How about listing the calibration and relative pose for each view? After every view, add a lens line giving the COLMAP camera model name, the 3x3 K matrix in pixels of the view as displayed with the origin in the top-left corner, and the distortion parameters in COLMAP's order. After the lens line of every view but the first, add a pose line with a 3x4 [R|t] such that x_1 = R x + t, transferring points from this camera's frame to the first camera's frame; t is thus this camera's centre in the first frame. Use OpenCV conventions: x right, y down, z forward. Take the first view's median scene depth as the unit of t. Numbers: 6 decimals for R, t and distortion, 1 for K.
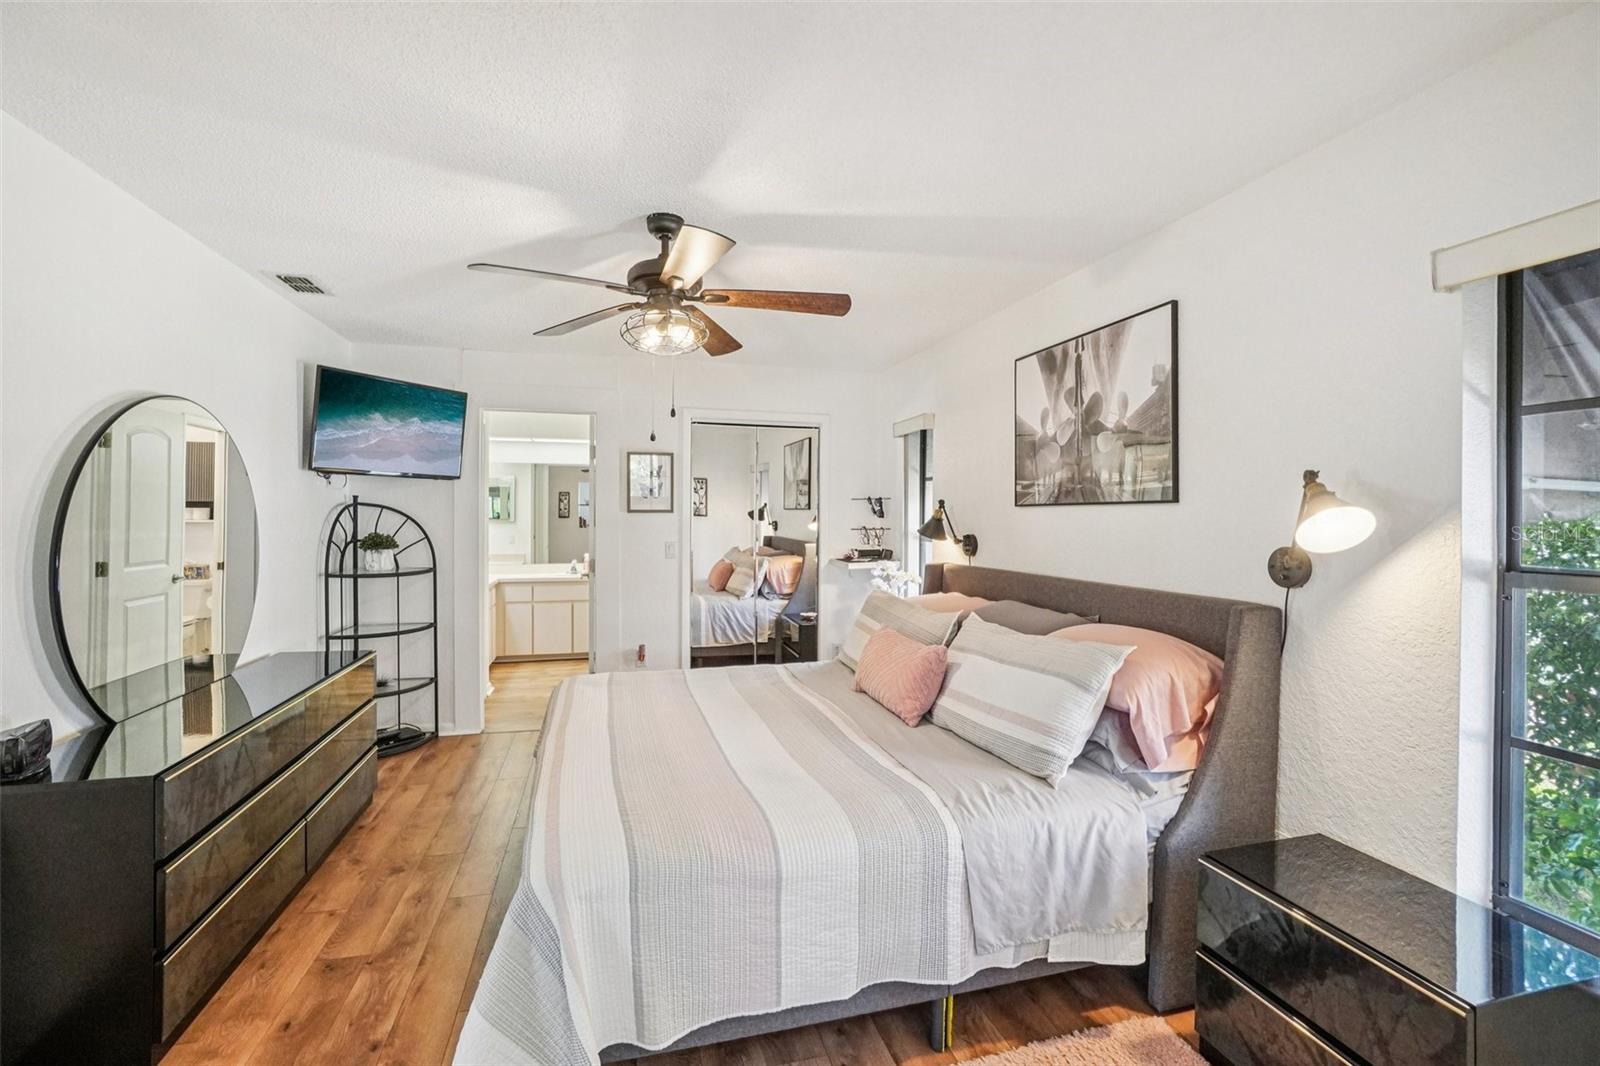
lens RADIAL K [[711.1, 0, 804.0], [0, 711.1, 516.1], [0, 0, 1]] dist [-0.063561, 0.023445]
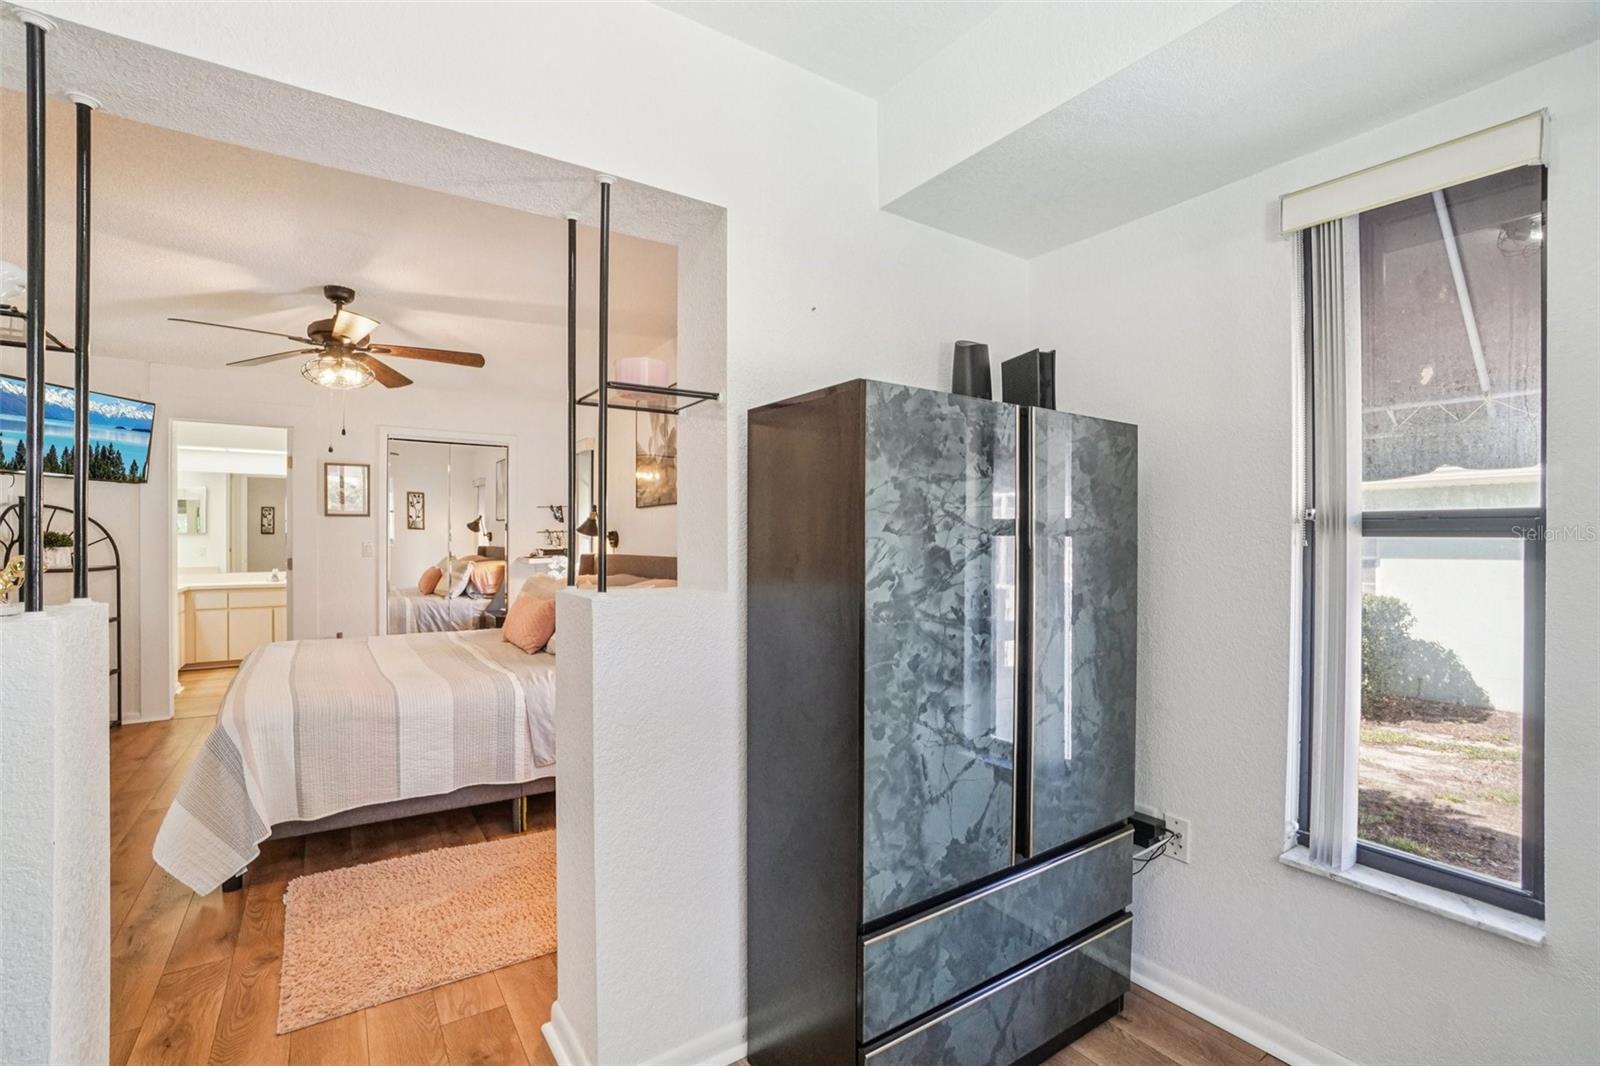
lens RADIAL K [[717.1, 0, 796.0], [0, 717.1, 537.9], [0, 0, 1]] dist [-0.065617, 0.026375]
pose [[0.950173, -0.003440, 0.311705, 0.182583], [0.004137, 0.999990, -0.001574, 0.053655], [-0.311697, 0.002785, 0.950177, -0.462591]]
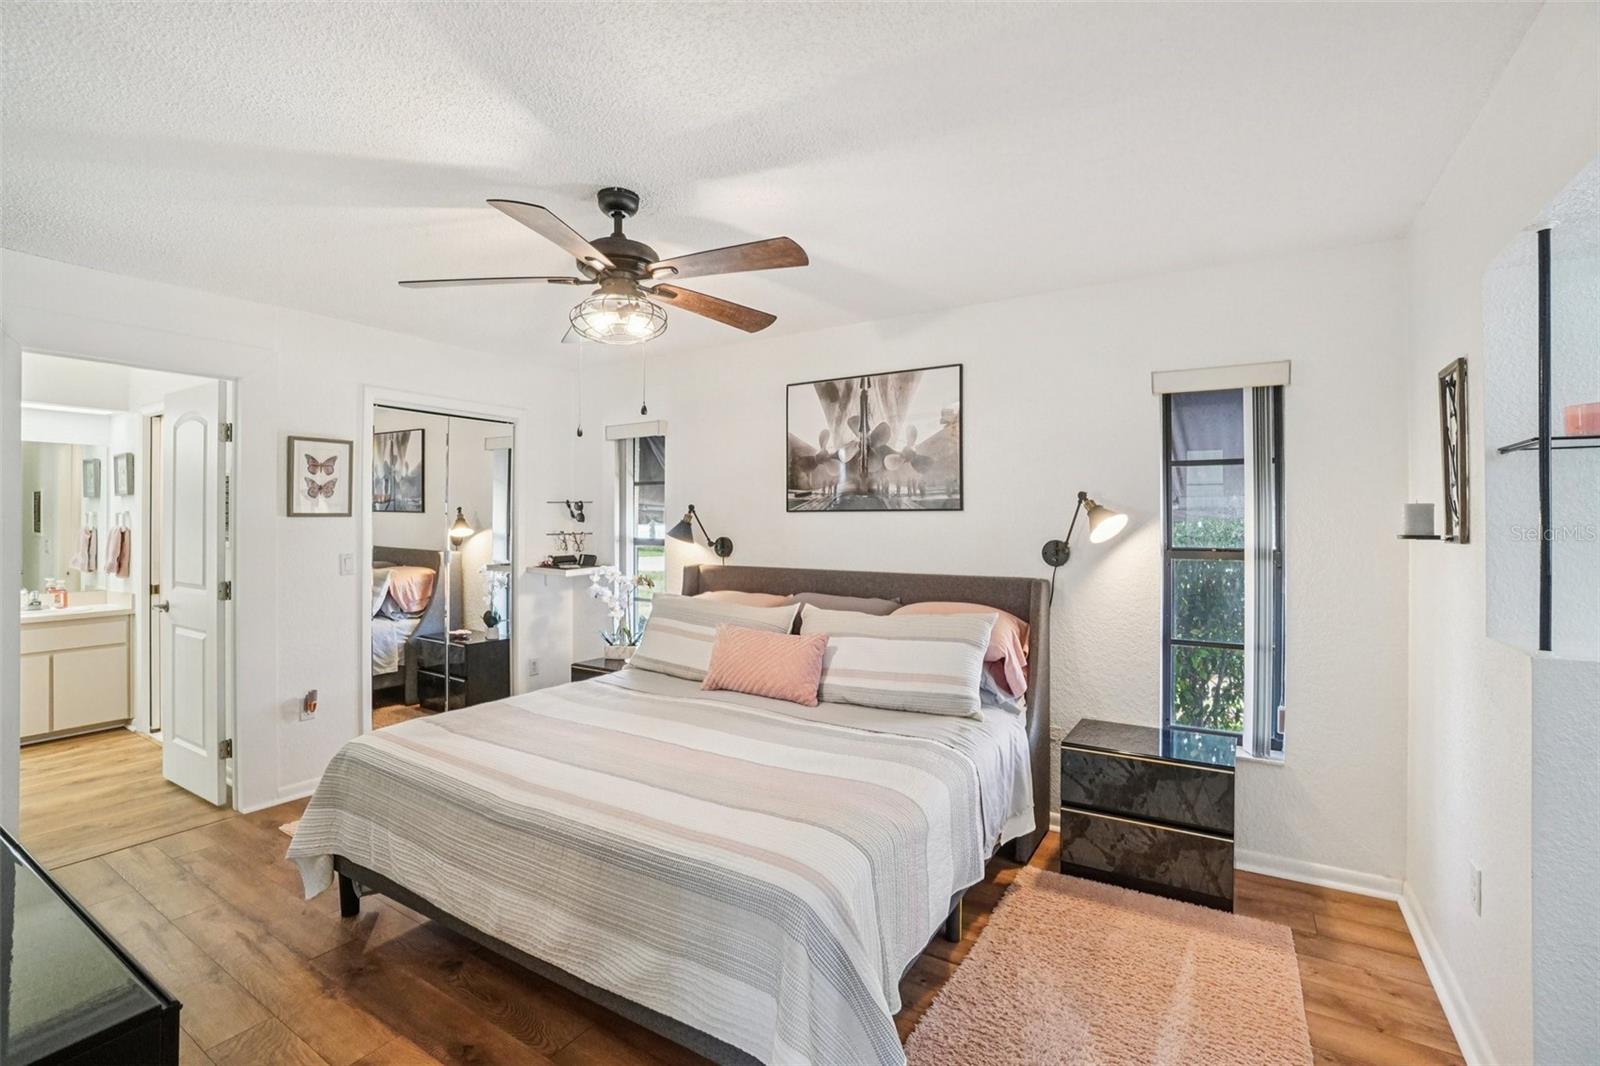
lens RADIAL K [[711.1, 0, 804.0], [0, 711.1, 516.1], [0, 0, 1]] dist [-0.063561, 0.023445]
pose [[0.737350, 0.001049, 0.675510, -0.525593], [0.001839, 0.999992, -0.003561, -0.003020], [-0.675509, 0.003868, 0.737342, 0.144162]]
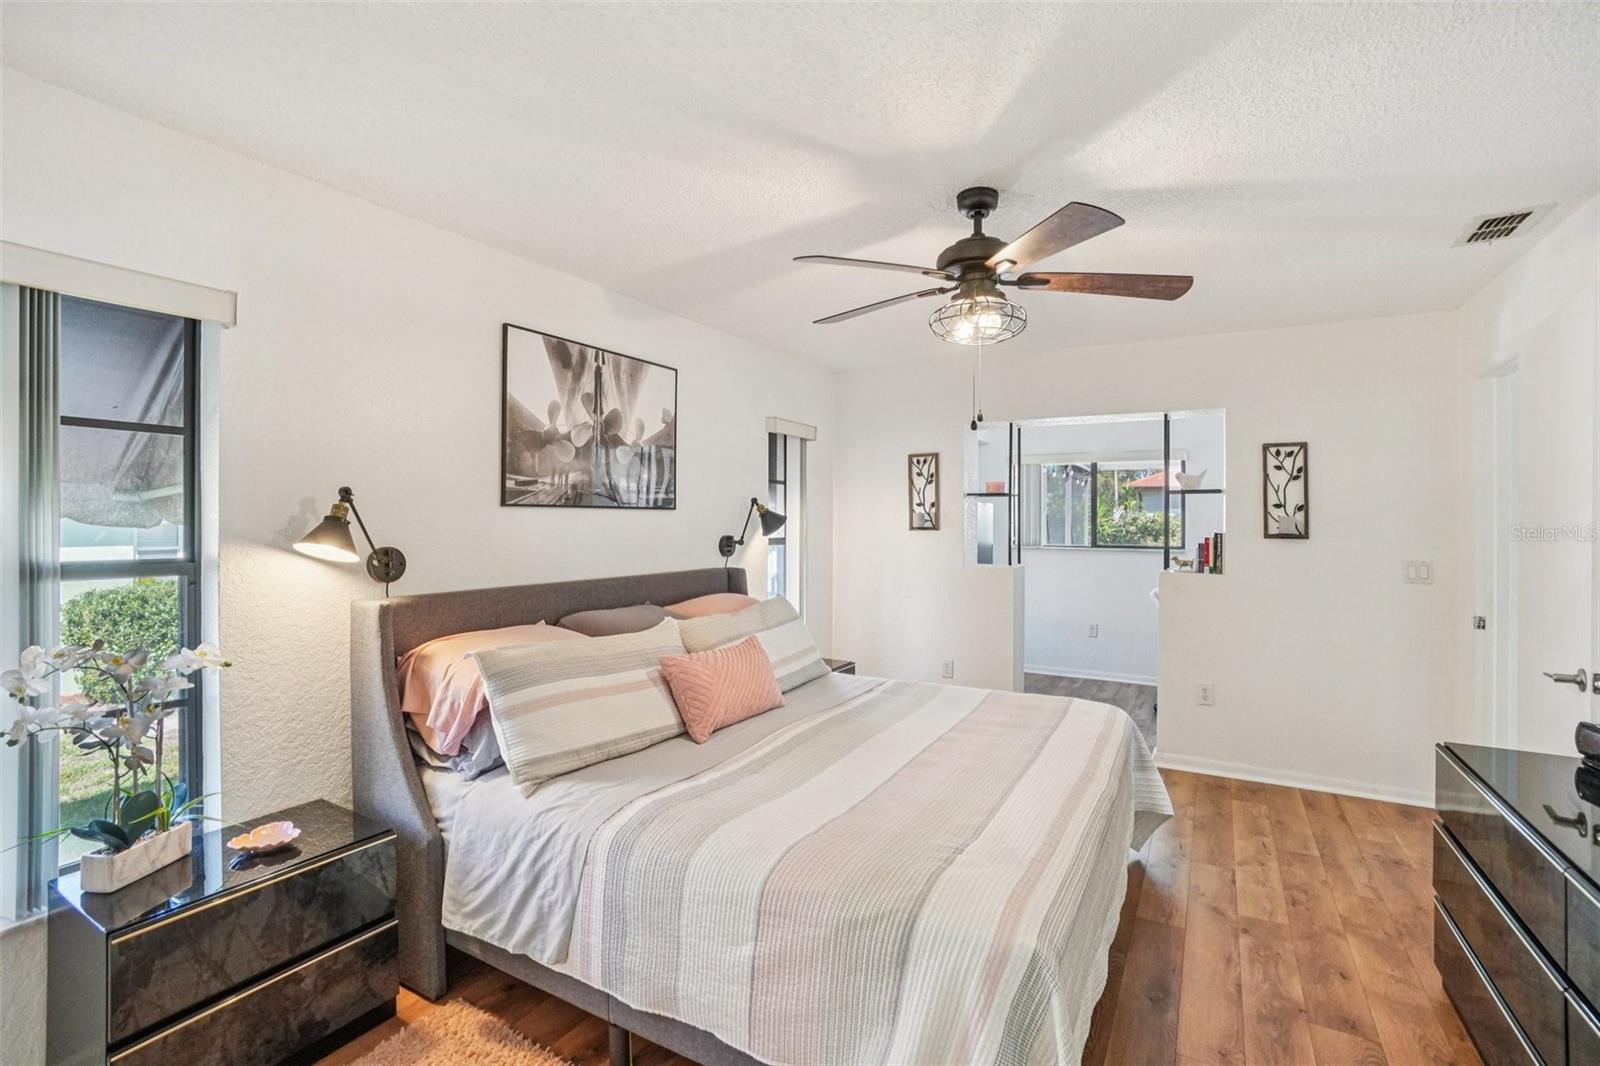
lens RADIAL K [[711.1, 0, 804.0], [0, 711.1, 516.1], [0, 0, 1]] dist [-0.063561, 0.023445]
pose [[-0.695617, -0.003351, 0.718405, -0.576624], [-0.008619, 0.999956, -0.003681, -0.002398], [-0.718361, -0.008752, -0.695615, 1.485850]]
